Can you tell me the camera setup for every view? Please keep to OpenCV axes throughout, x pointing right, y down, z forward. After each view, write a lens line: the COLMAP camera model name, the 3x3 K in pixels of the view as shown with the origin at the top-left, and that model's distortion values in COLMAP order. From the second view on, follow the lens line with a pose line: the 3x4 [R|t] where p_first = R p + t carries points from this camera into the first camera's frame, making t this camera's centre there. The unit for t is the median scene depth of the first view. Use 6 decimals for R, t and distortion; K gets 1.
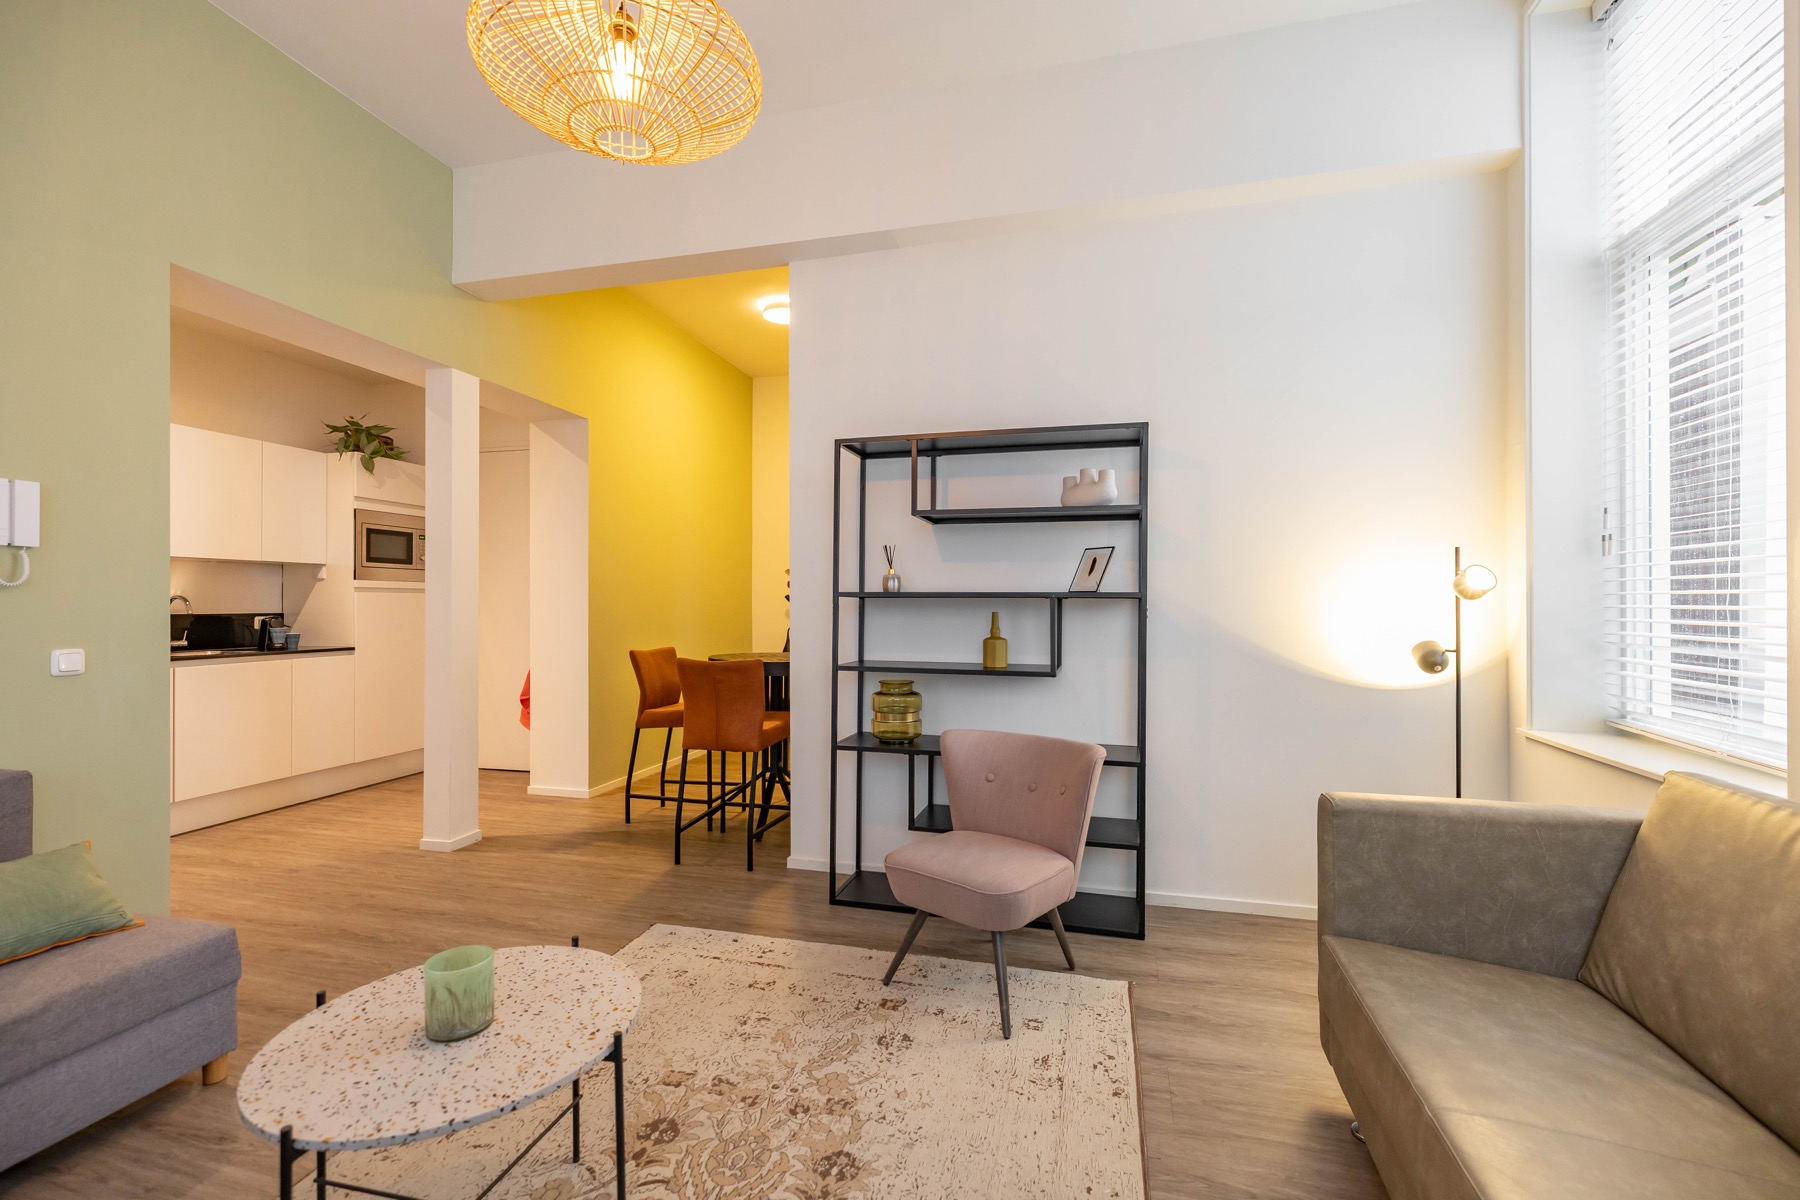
lens RADIAL K [[771.0, 0, 907.6], [0, 771.0, 600.4], [0, 0, 1]] dist [0.001472, 0.000407]
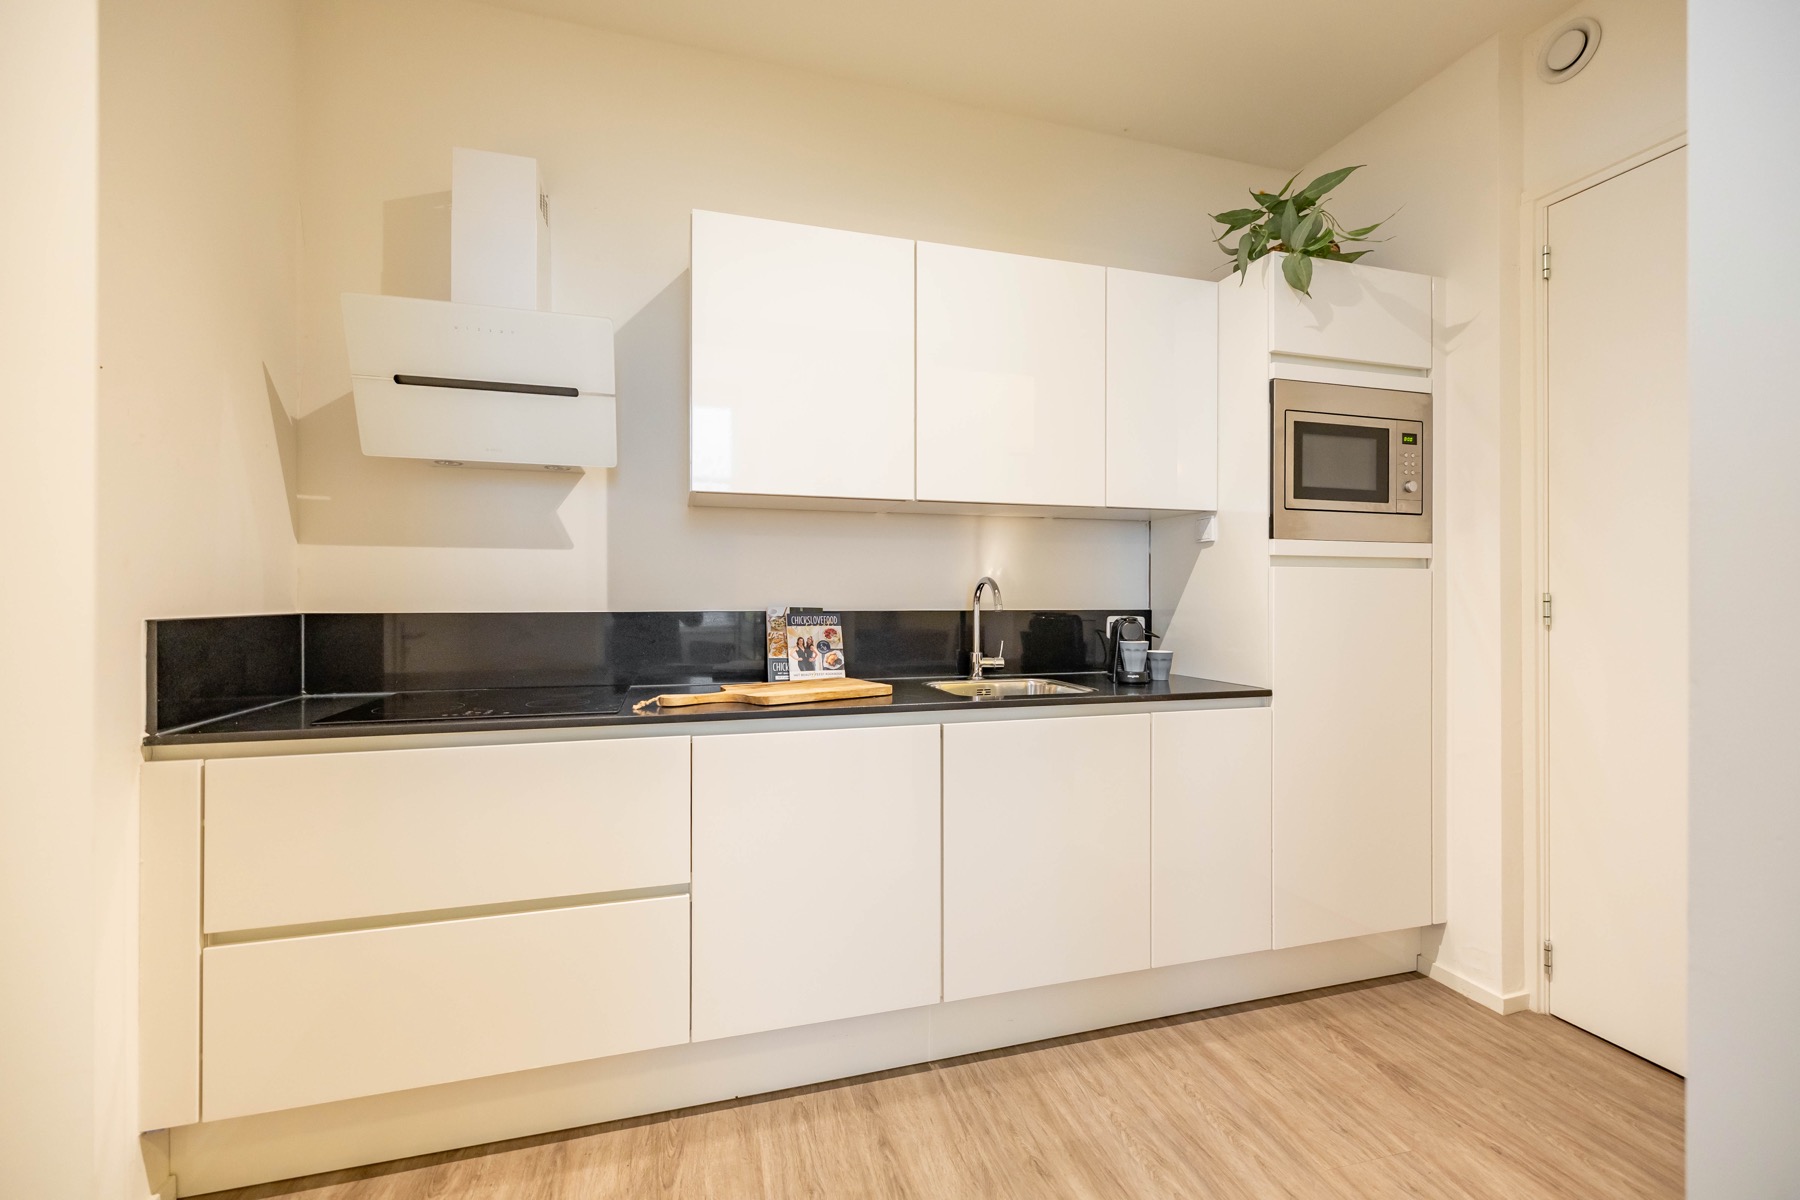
lens RADIAL K [[771.0, 0, 910.7], [0, 771.0, 590.5], [0, 0, 1]] dist [0.001472, 0.000407]
pose [[0.498143, -0.000484, -0.867095, -0.640283], [0.000863, 1.000000, -0.000063, 0.004509], [0.867094, -0.000717, 0.498143, 0.881895]]
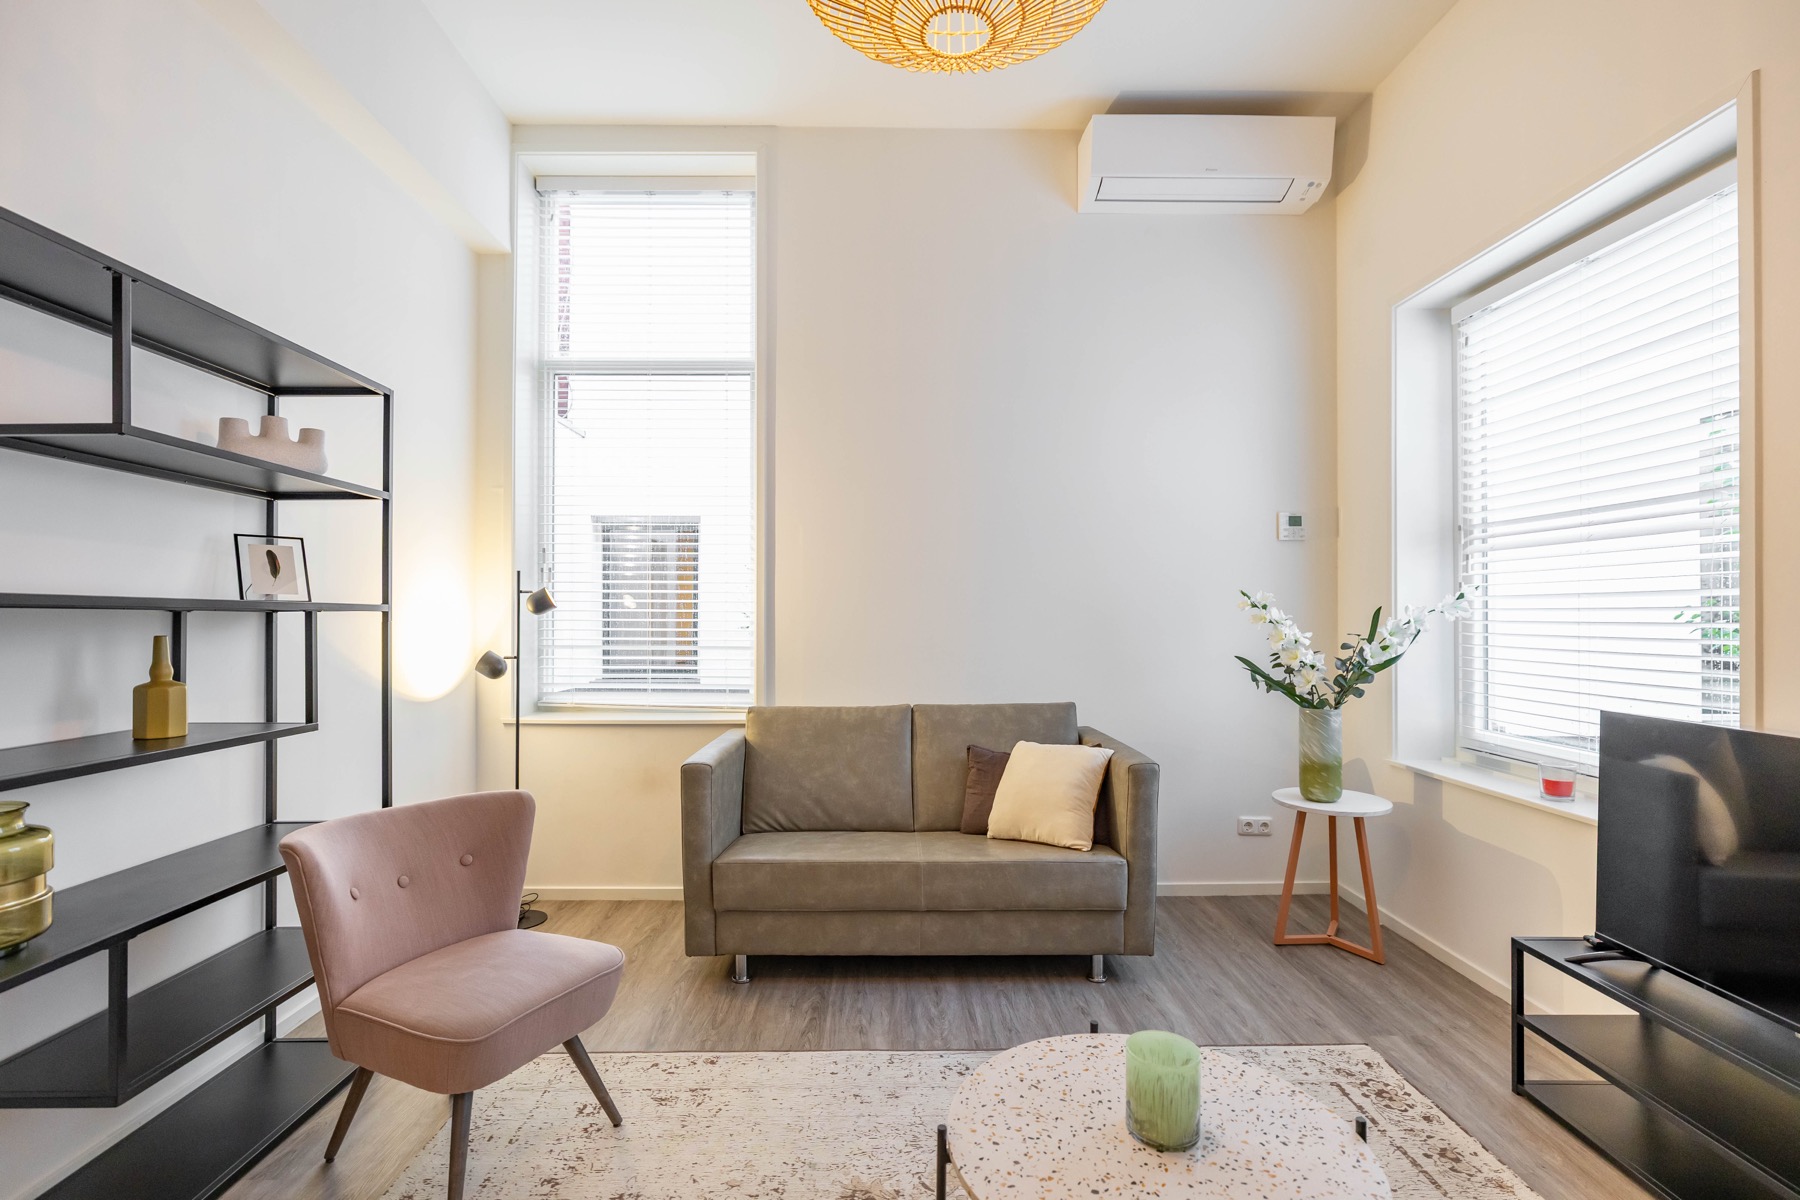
lens RADIAL K [[861.8, 0, 887.8], [0, 861.8, 599.3], [0, 0, 1]] dist [-0.008611, 0.003749]
pose [[-0.265018, 0.016546, 0.964101, -0.583487], [-0.003586, 0.999829, -0.018145, -0.002367], [-0.964237, -0.008266, -0.264913, 0.637333]]
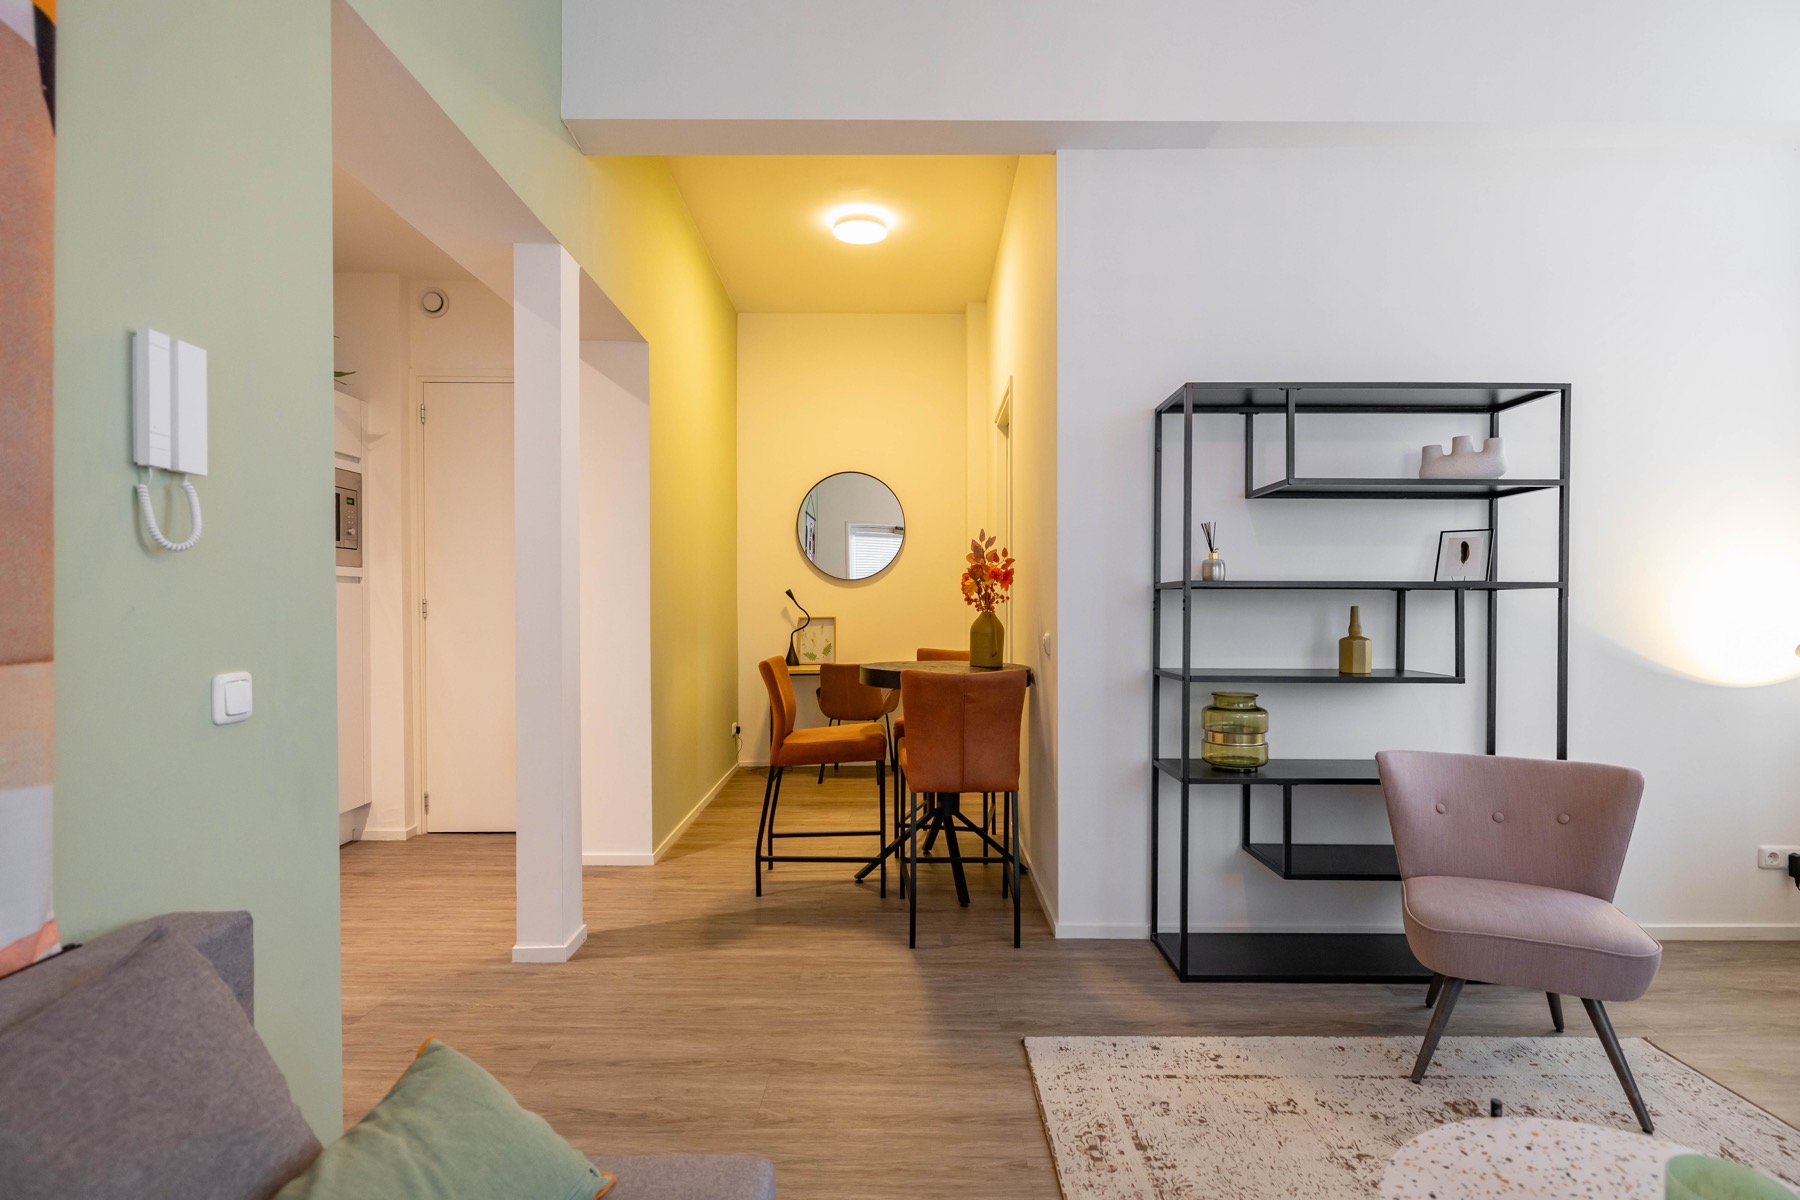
lens RADIAL K [[861.8, 0, 909.5], [0, 861.8, 612.4], [0, 0, 1]] dist [-0.008611, 0.003749]
pose [[0.967422, -0.001735, 0.253163, -0.557069], [-0.001561, 0.999917, 0.012818, 0.009709], [-0.253164, -0.012796, 0.967339, 0.222647]]
